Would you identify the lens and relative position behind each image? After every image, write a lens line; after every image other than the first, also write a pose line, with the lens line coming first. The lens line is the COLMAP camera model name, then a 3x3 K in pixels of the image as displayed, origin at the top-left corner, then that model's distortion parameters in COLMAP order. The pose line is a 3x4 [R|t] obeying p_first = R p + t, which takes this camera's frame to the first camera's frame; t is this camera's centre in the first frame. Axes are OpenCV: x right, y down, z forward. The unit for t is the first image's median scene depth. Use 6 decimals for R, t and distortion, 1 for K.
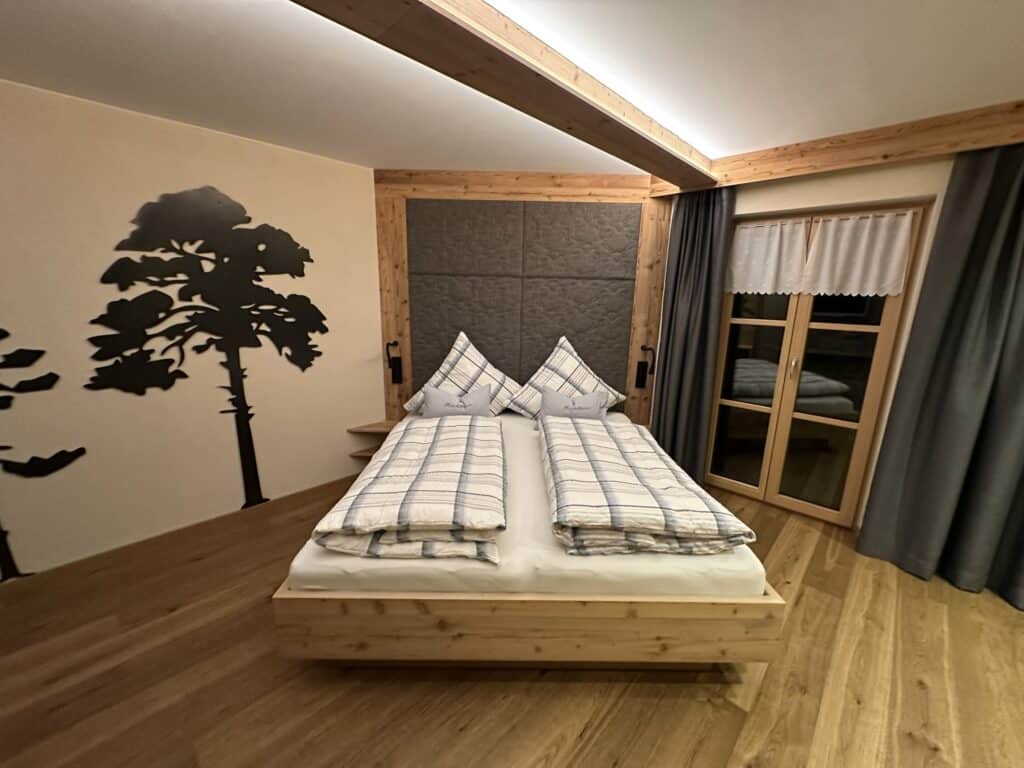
lens RADIAL K [[409.3, 0, 512.0], [0, 409.3, 384.0], [0, 0, 1]] dist [0.001319, 0.000263]
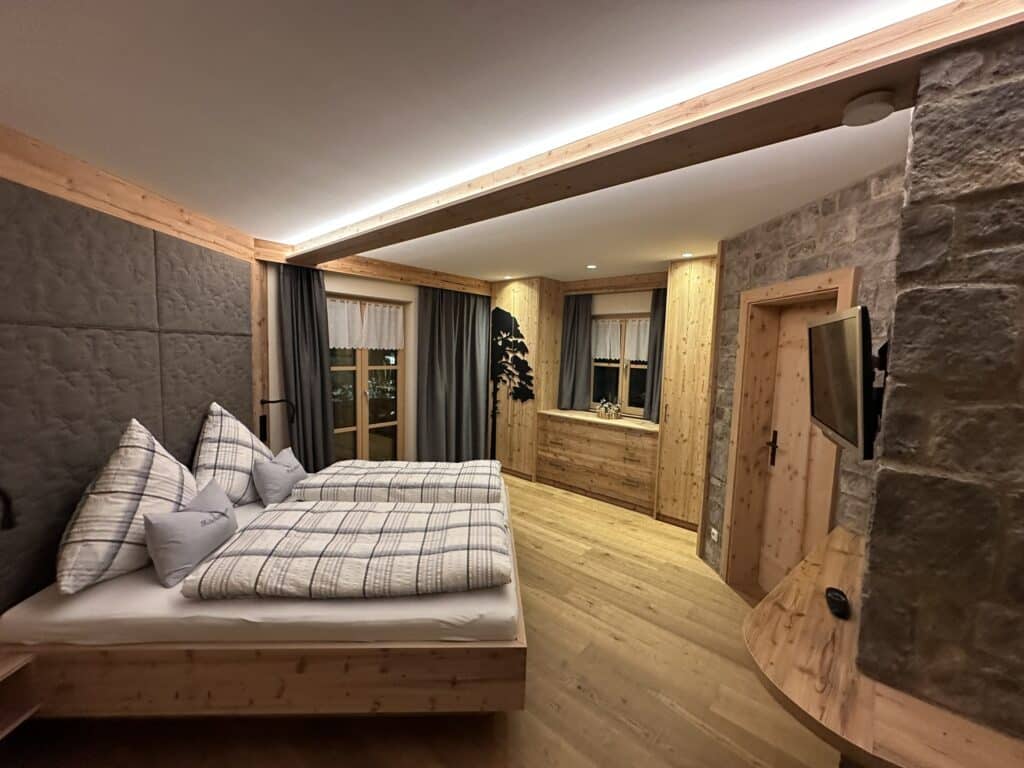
lens RADIAL K [[409.3, 0, 512.0], [0, 409.3, 384.0], [0, 0, 1]] dist [0.001319, 0.000263]
pose [[-0.041409, -0.111079, 0.992949, -0.733346], [0.192841, 0.974227, 0.117027, -0.136539], [-0.980356, 0.196327, -0.018921, 0.426867]]
